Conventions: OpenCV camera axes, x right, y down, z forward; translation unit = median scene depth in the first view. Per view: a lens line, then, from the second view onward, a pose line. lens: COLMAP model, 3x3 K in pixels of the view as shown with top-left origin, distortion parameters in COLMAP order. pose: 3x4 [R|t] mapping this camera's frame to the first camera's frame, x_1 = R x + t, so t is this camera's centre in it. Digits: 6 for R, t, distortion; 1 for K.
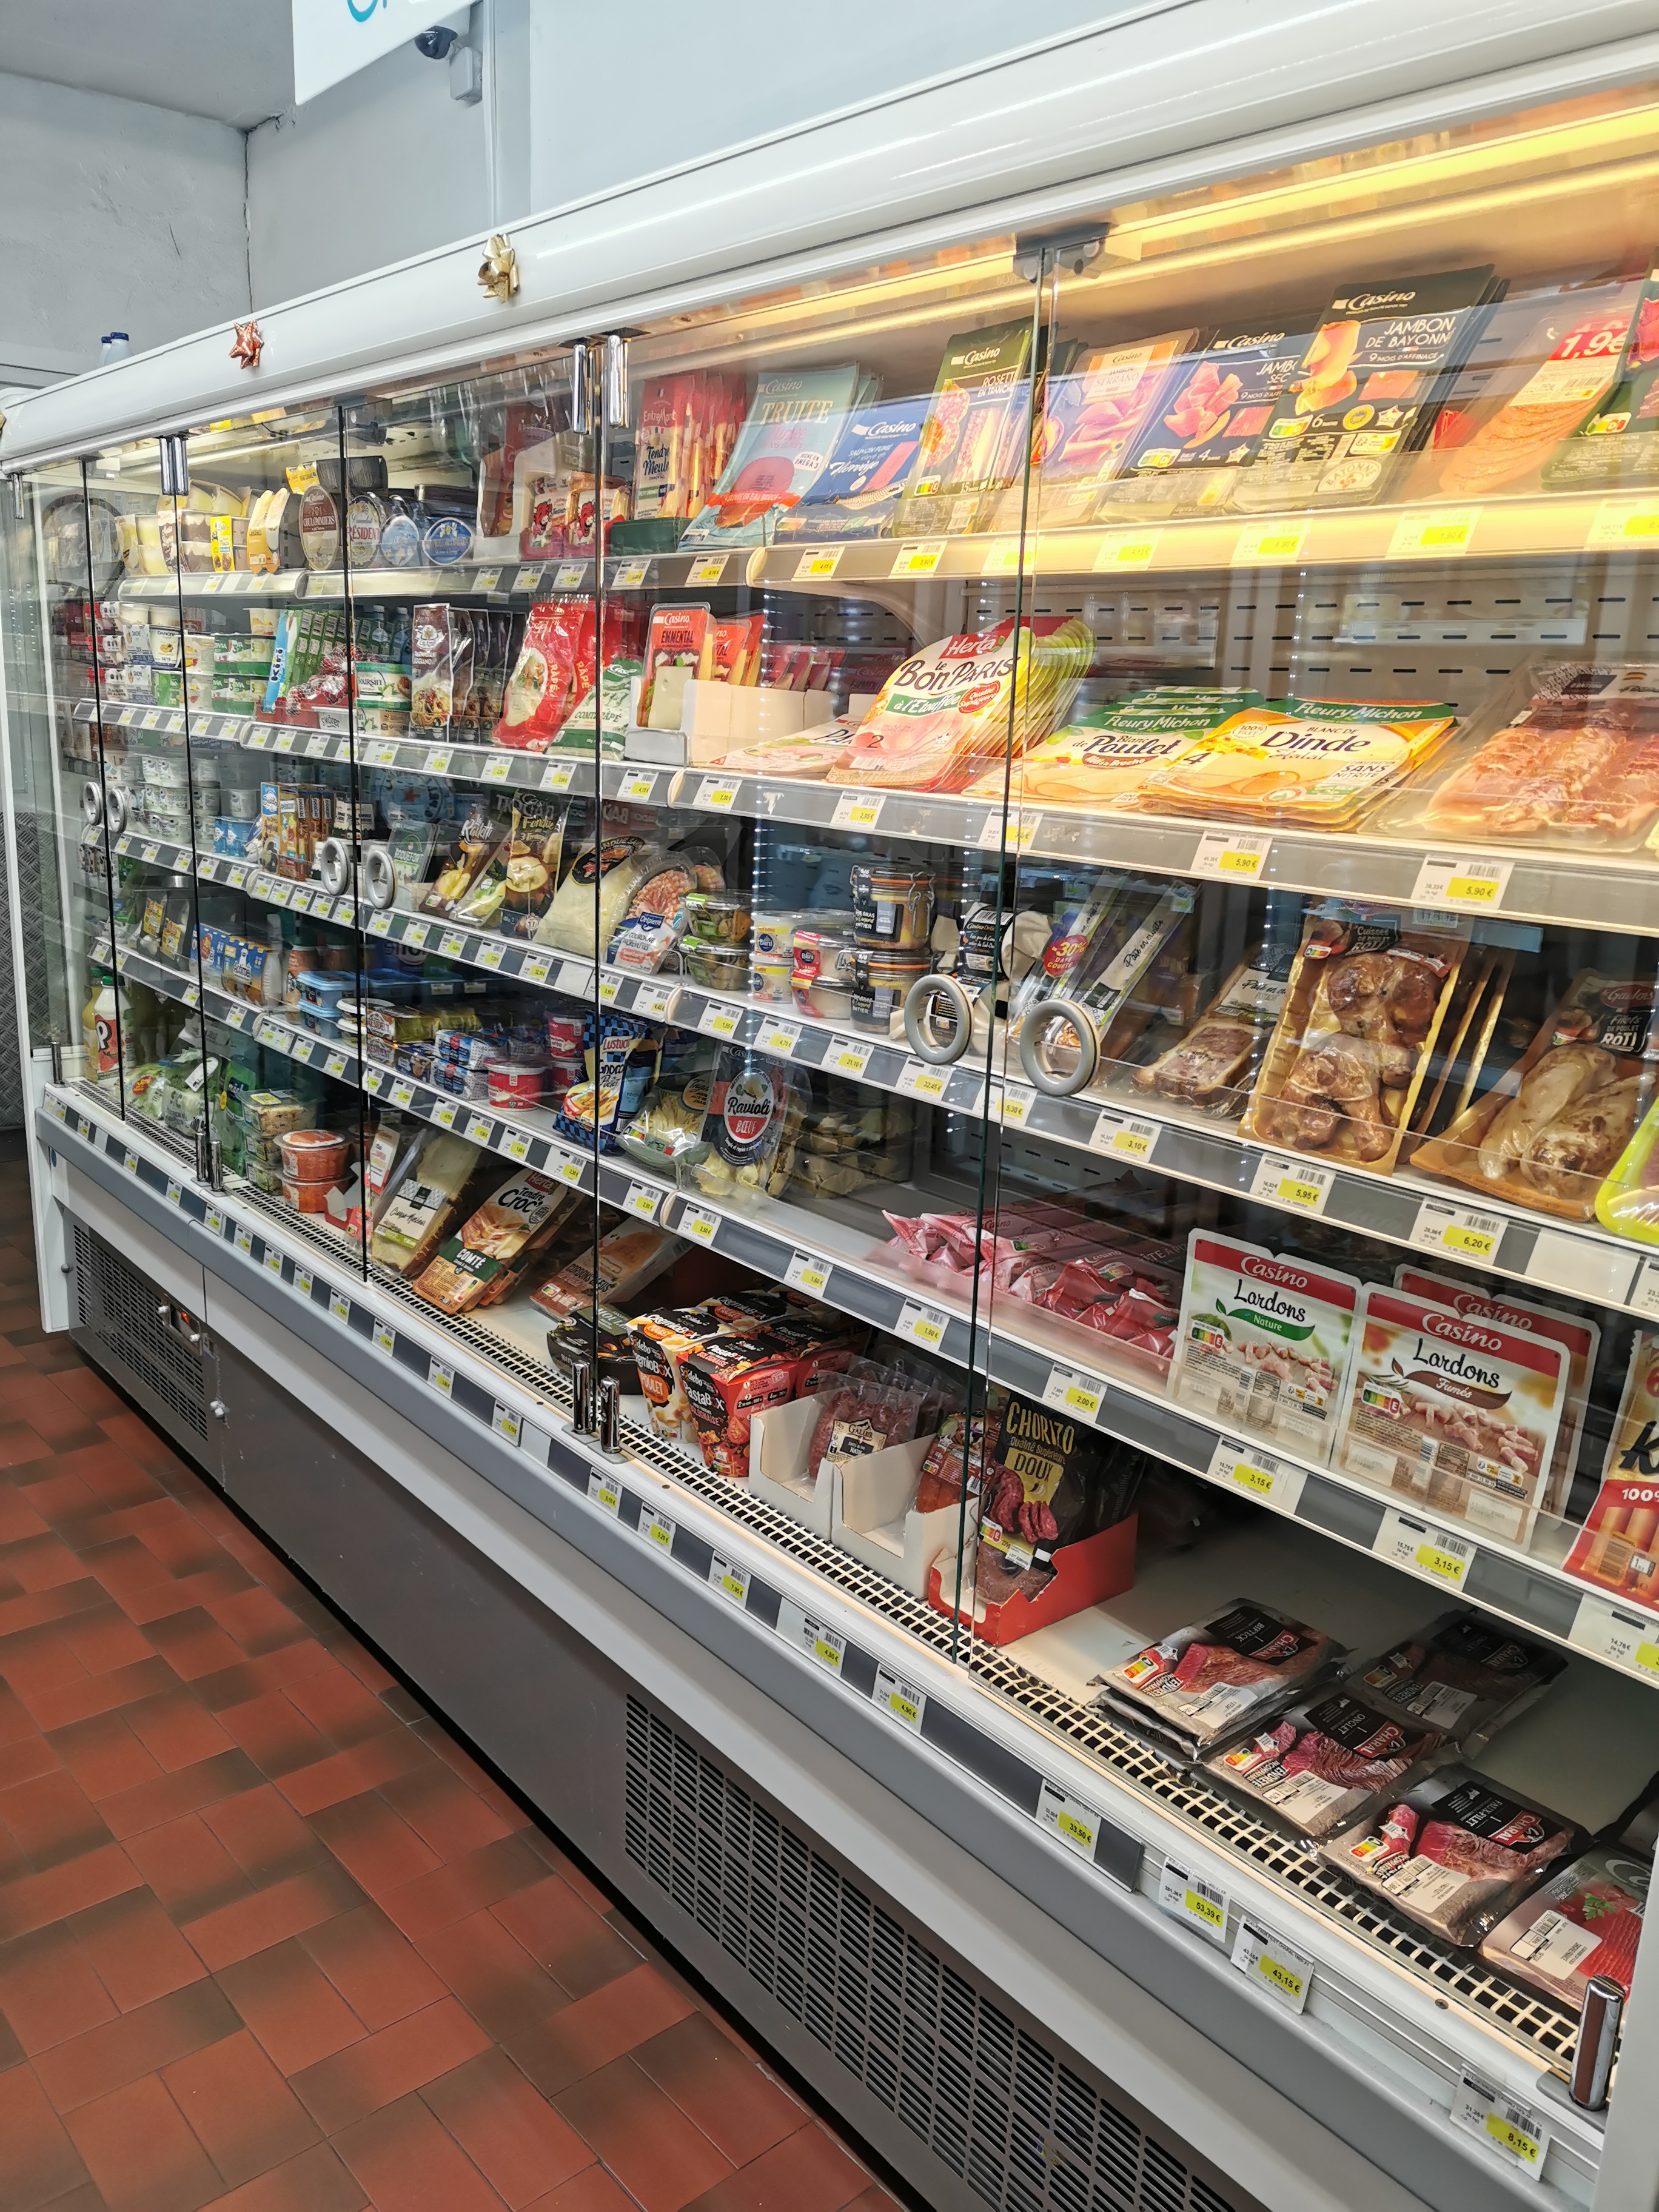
lens RADIAL K [[1722.7, 0, 817.5], [0, 1722.7, 1119.7], [0, 0, 1]] dist [0.068109, -0.093391]
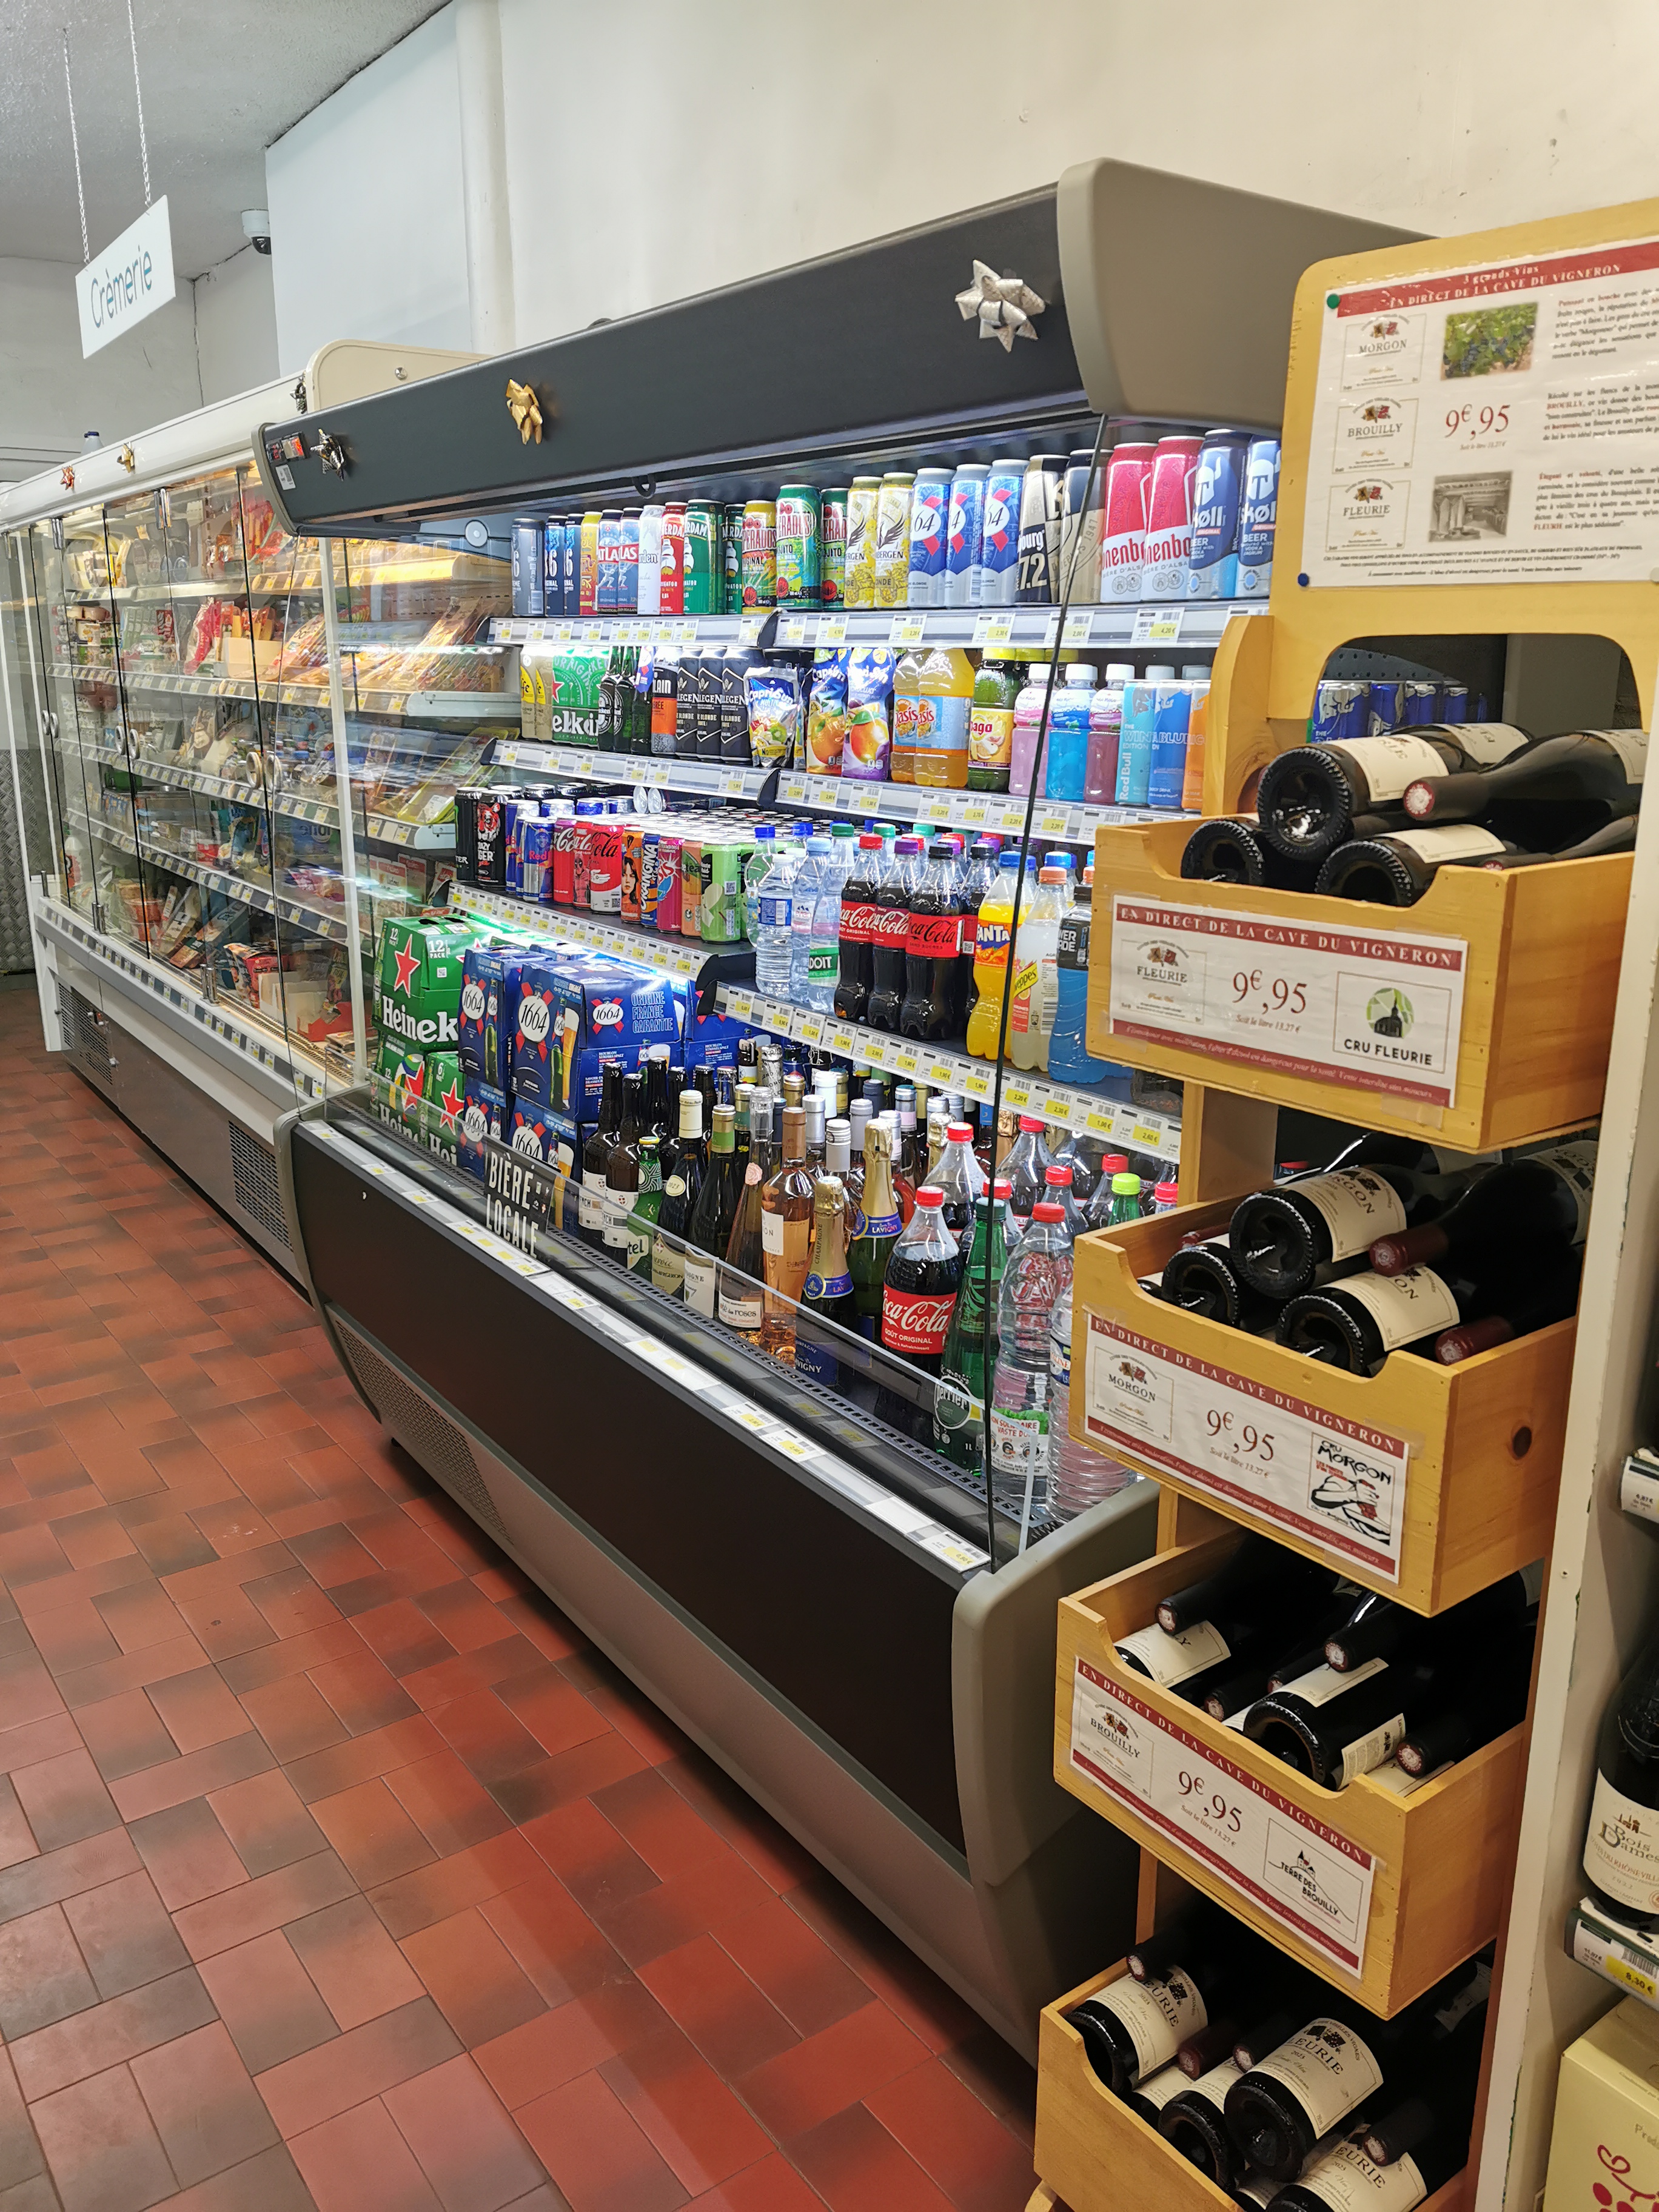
lens RADIAL K [[1722.7, 0, 836.4], [0, 1722.7, 1093.4], [0, 0, 1]] dist [0.068109, -0.093391]
pose [[0.995327, -0.016645, -0.095119, 0.572258], [0.017749, 0.999784, 0.010770, 0.198308], [0.094919, -0.012408, 0.995408, -0.714717]]
